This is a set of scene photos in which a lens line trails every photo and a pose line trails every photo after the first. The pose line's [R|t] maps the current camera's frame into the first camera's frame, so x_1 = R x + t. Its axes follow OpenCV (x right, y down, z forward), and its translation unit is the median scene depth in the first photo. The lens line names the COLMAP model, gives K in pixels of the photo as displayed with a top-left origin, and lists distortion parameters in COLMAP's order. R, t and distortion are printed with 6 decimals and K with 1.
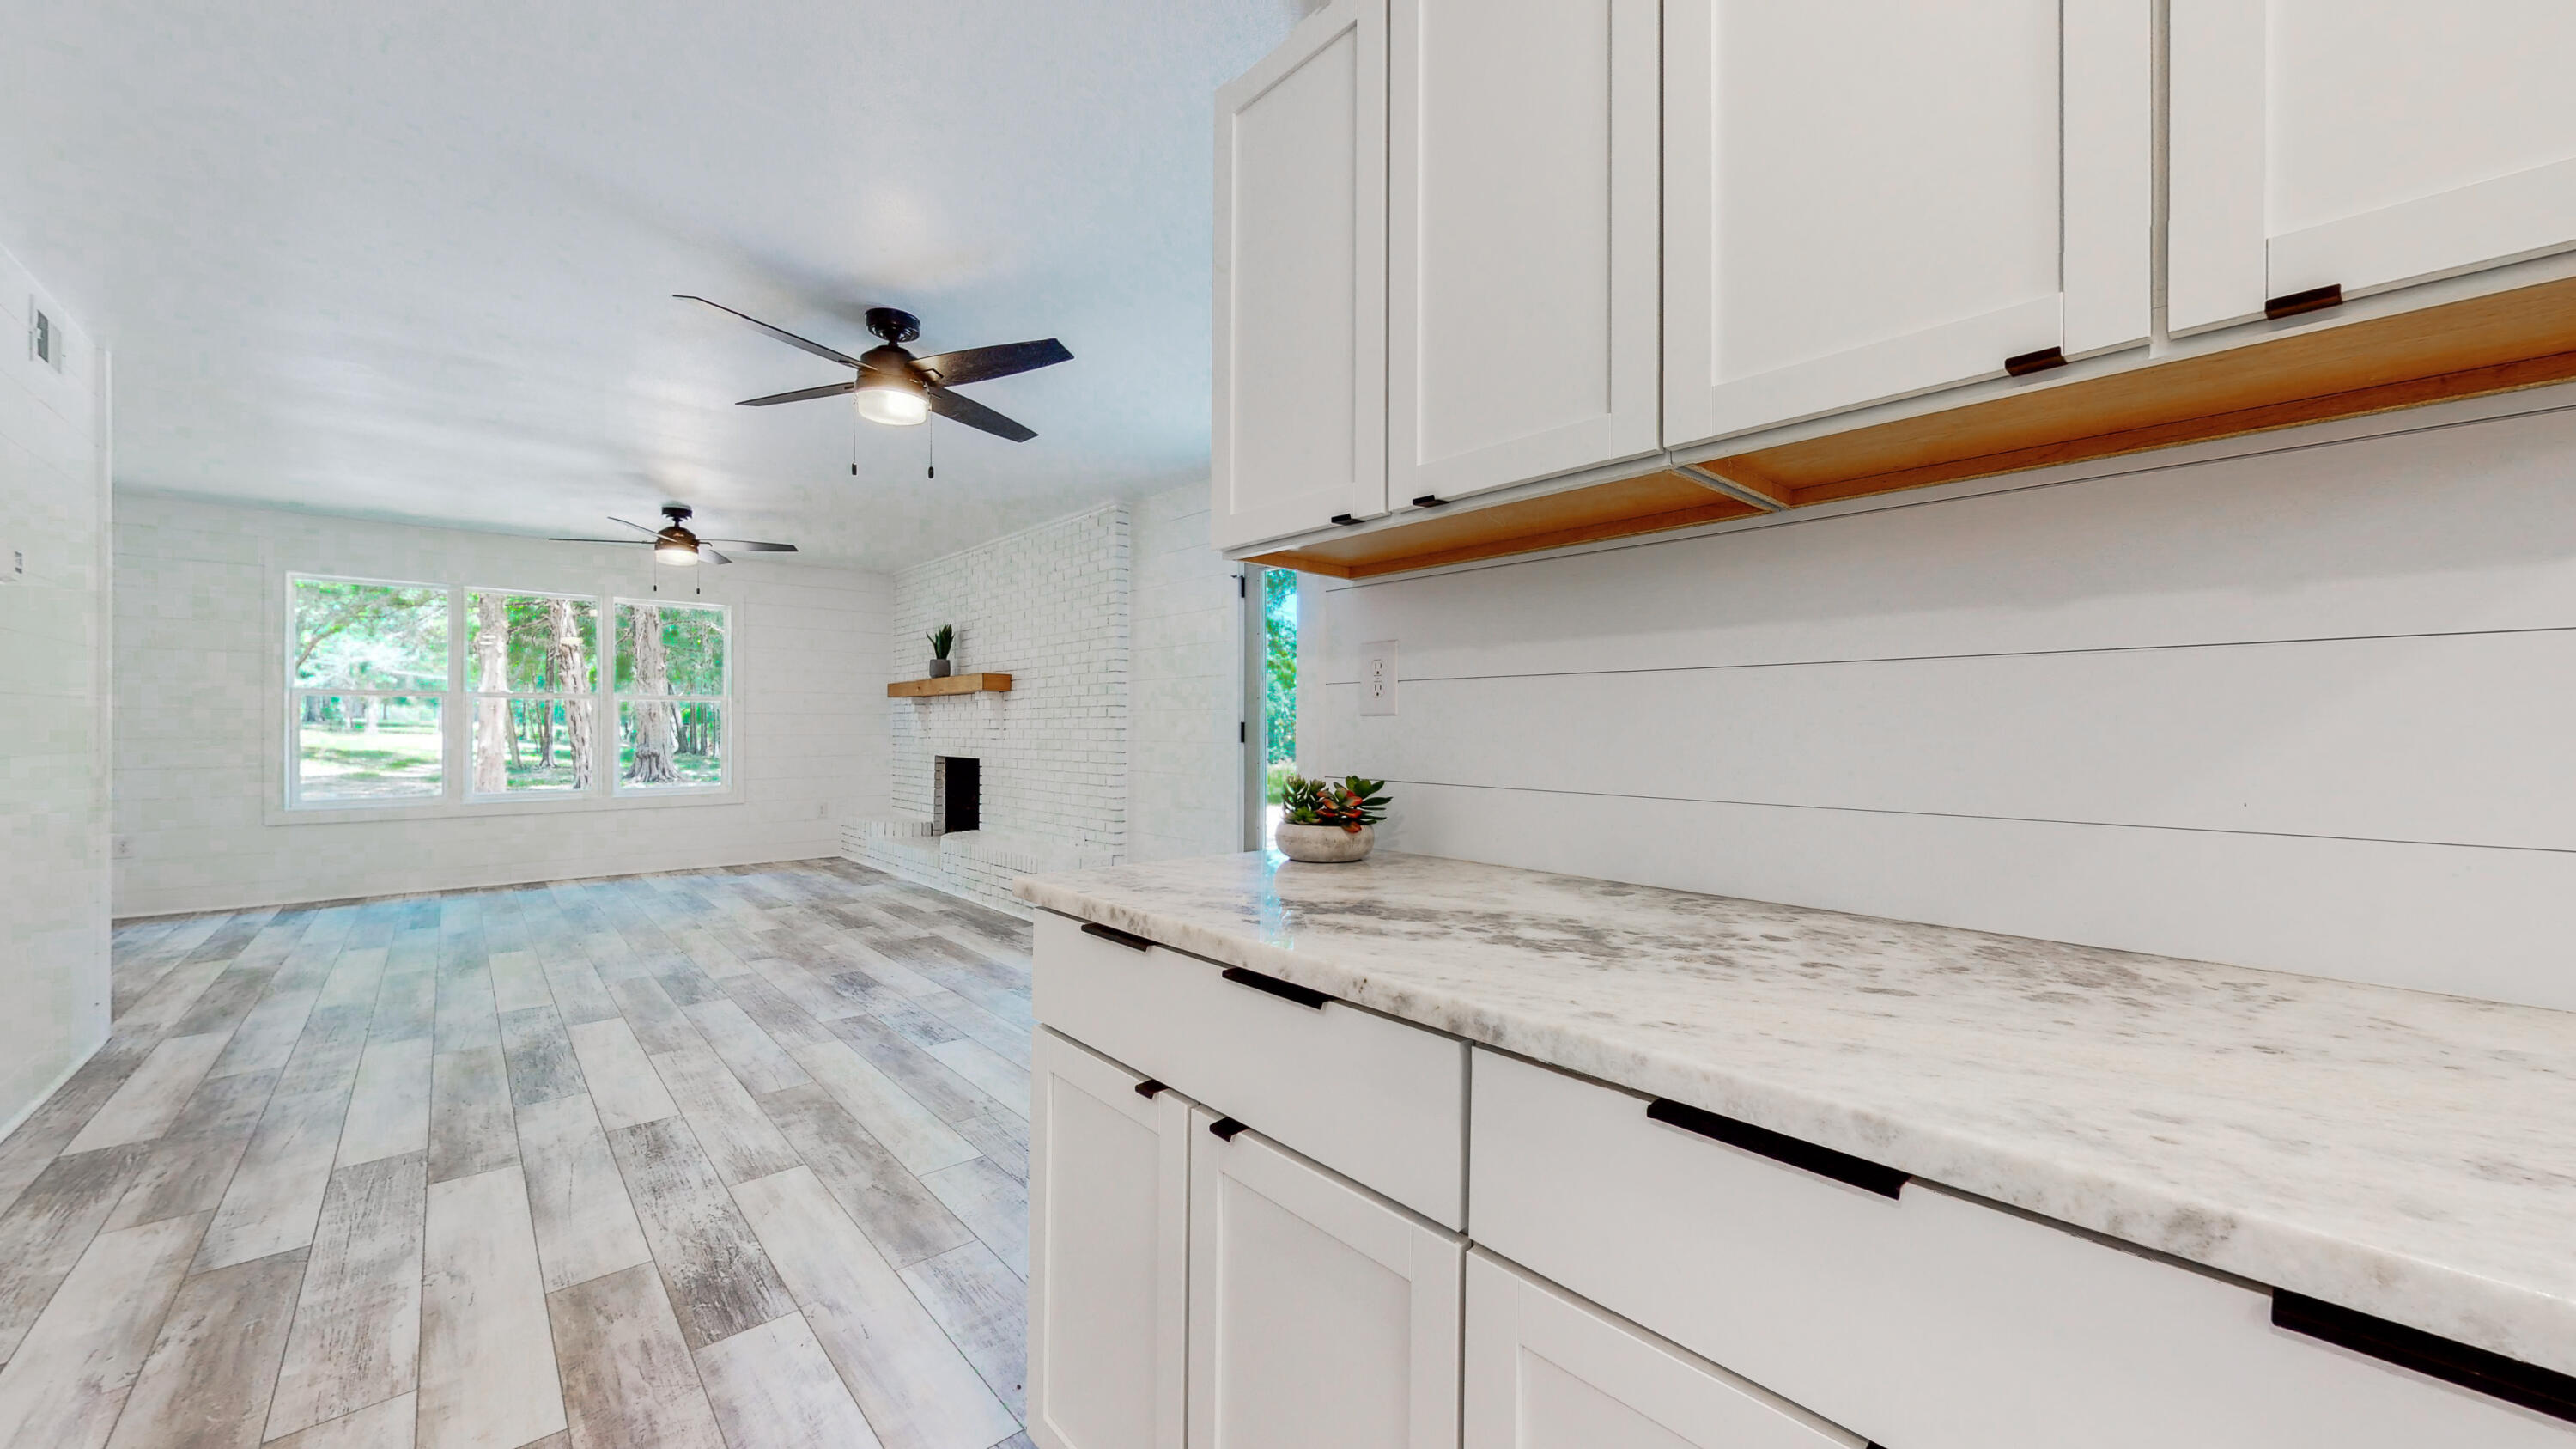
lens RADIAL K [[943.7, 0, 1292.9], [0, 943.7, 725.5], [0, 0, 1]] dist [-0.005344, 0.000571]
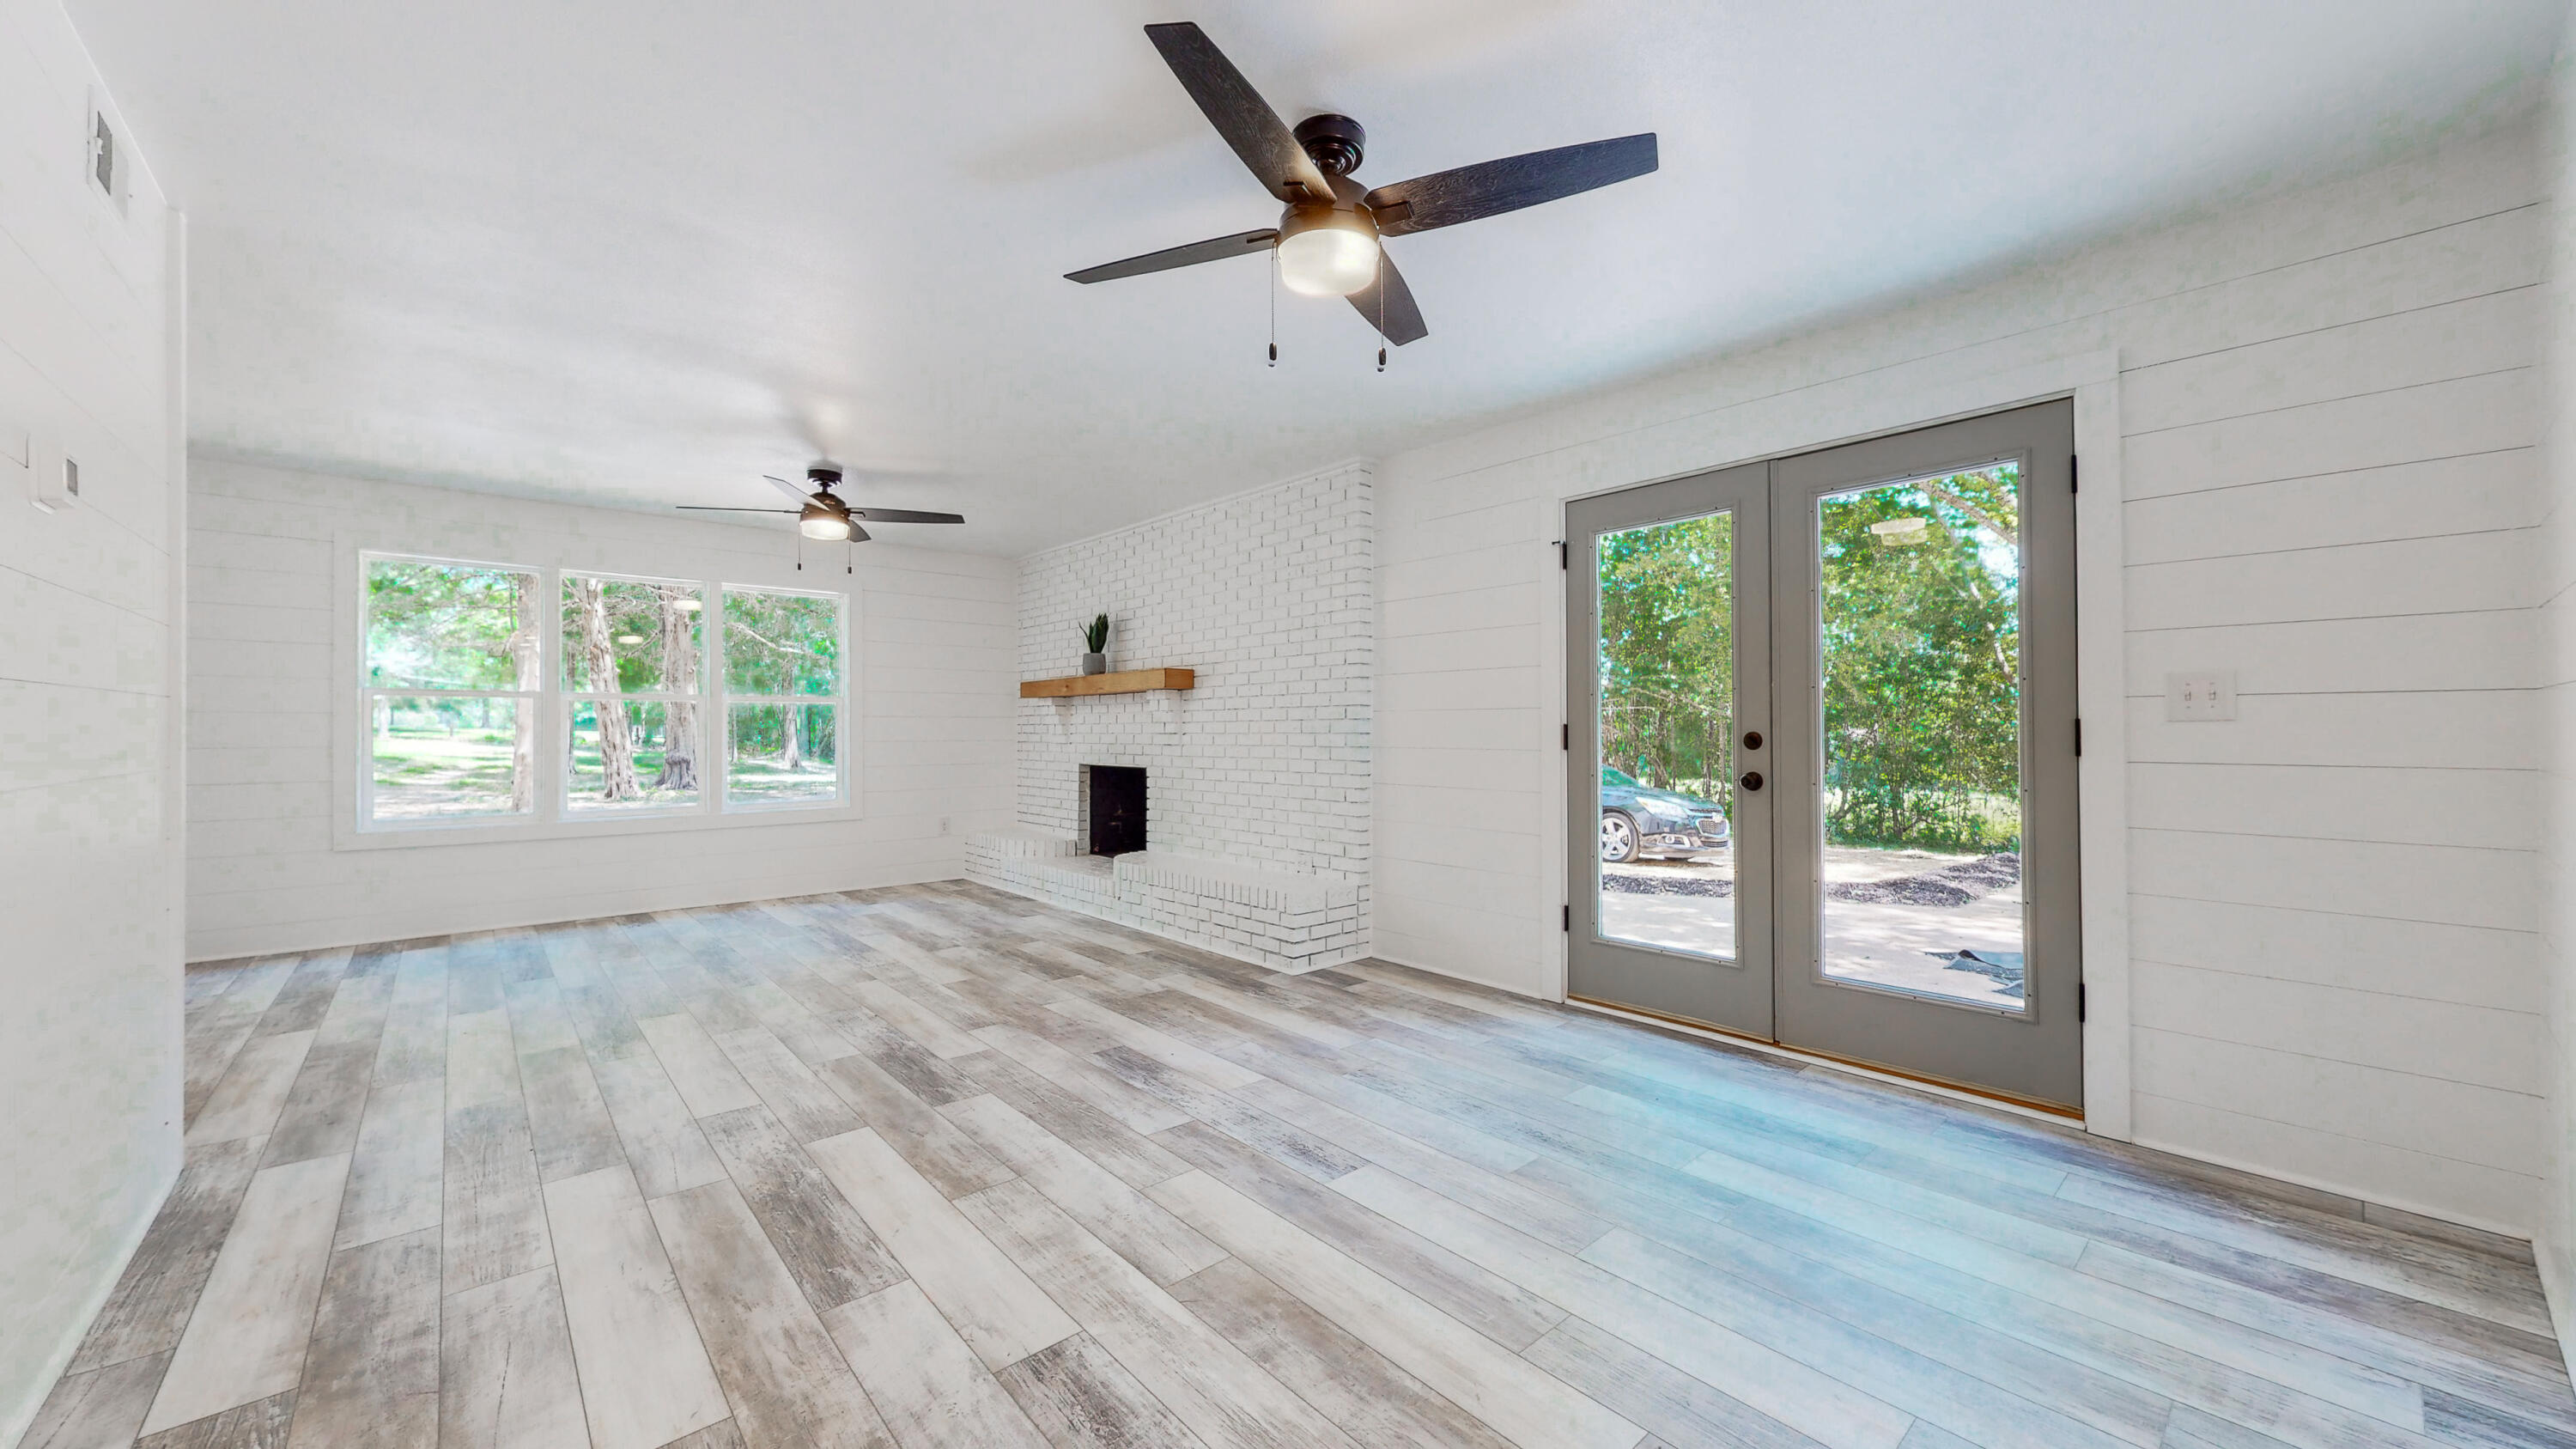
lens RADIAL K [[943.7, 0, 1288.0], [0, 943.7, 723.5], [0, 0, 1]] dist [-0.005344, 0.000571]
pose [[0.999986, -0.002436, -0.004714, -0.240702], [0.002410, 0.999981, -0.005600, -0.000448], [0.004728, 0.005588, 0.999973, 0.166325]]
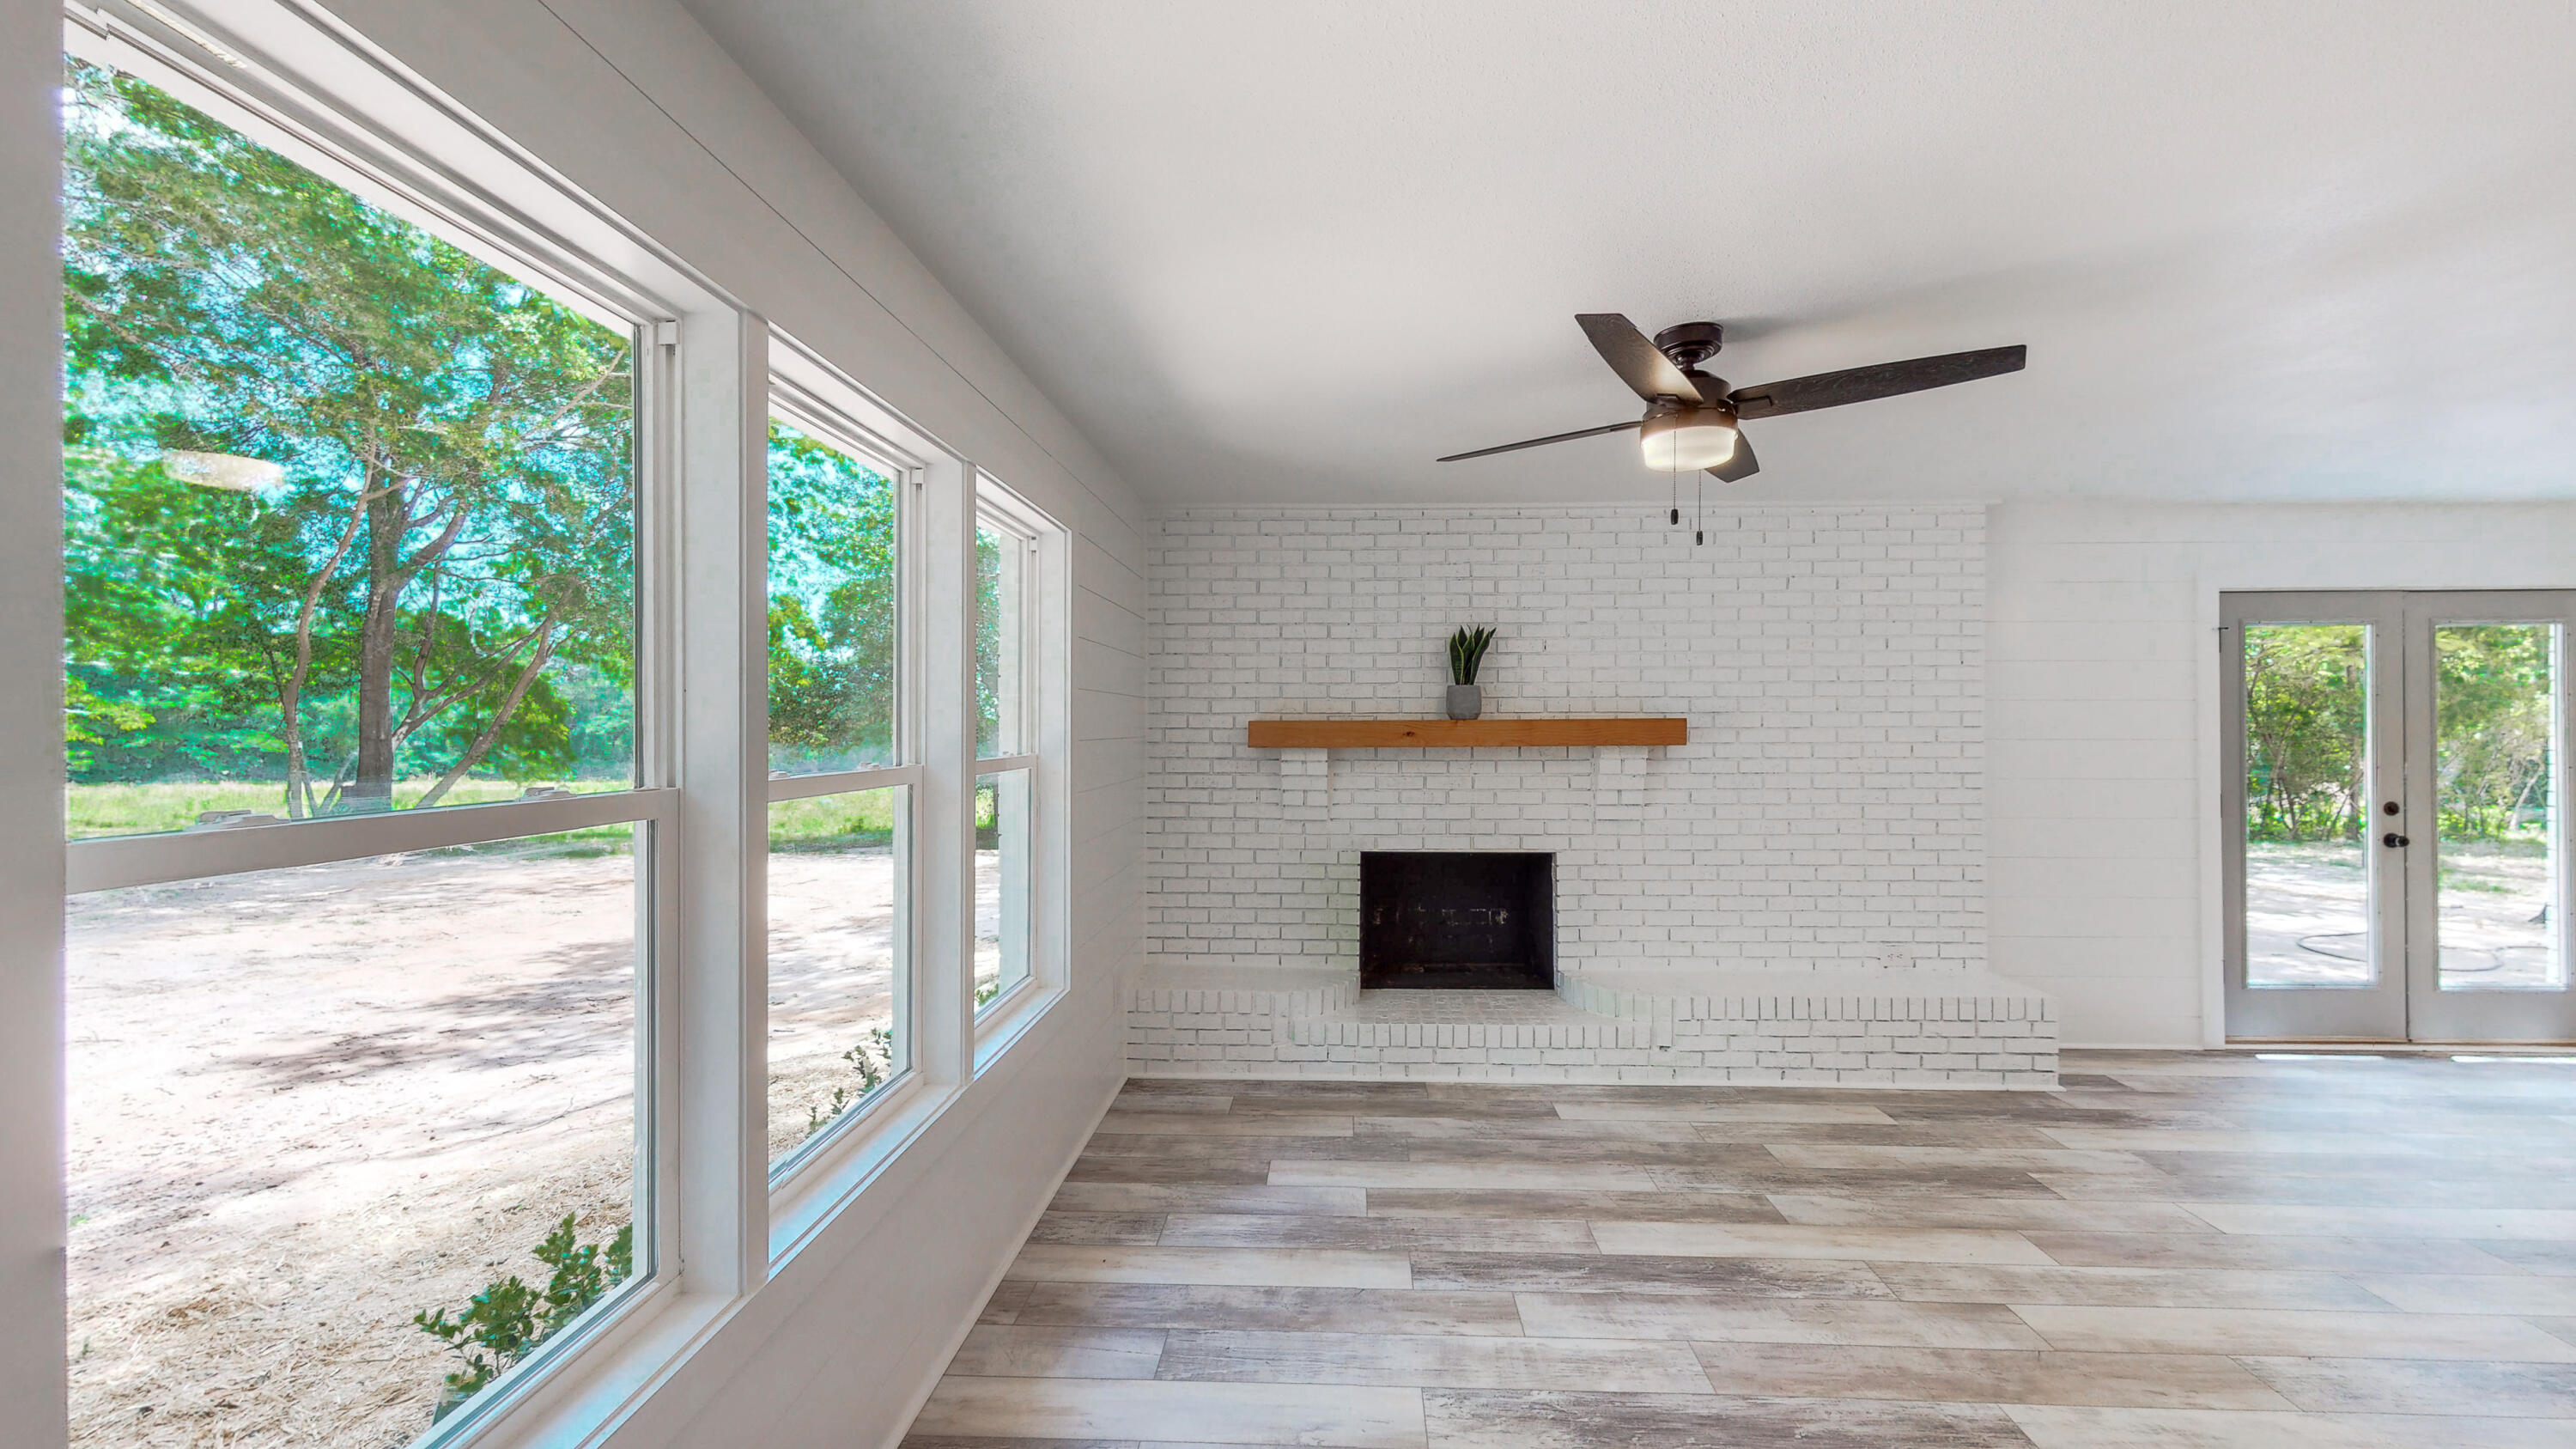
lens RADIAL K [[943.7, 0, 1296.3], [0, 943.7, 727.0], [0, 0, 1]] dist [-0.005344, 0.000571]
pose [[0.696118, 0.002507, 0.717923, -1.071556], [0.000766, 0.999991, -0.004236, -0.052994], [-0.717927, 0.003499, 0.696110, 0.843025]]
